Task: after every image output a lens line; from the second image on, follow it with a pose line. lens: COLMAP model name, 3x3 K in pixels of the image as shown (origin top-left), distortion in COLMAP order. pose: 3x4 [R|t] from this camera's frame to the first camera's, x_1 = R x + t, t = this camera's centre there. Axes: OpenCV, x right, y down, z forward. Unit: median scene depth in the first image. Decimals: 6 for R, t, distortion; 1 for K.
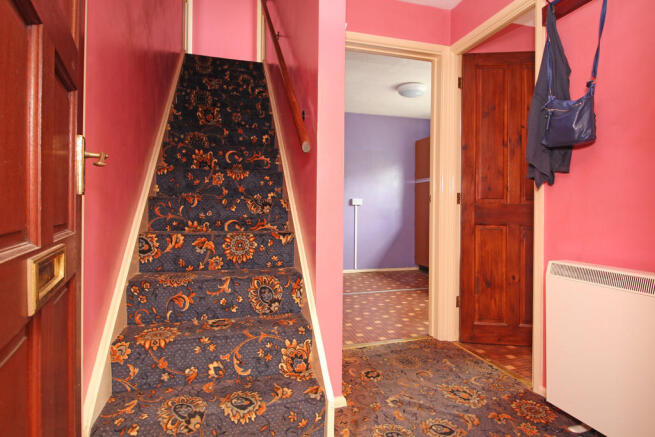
lens RADIAL K [[361.6, 0, 329.5], [0, 361.6, 215.2], [0, 0, 1]] dist [-0.020315, -0.010546]
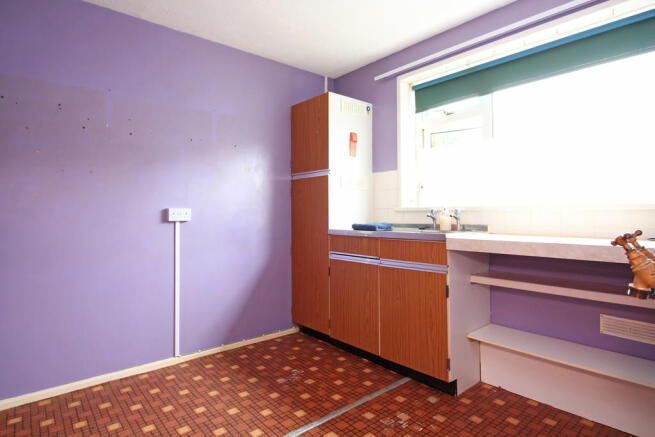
lens RADIAL K [[361.6, 0, 328.0], [0, 361.6, 214.4], [0, 0, 1]] dist [-0.020315, -0.010546]
pose [[0.909021, -0.004856, 0.416722, 0.055484], [0.006633, 0.999974, -0.002817, -0.034003], [-0.416698, 0.005325, 0.909030, 0.478451]]
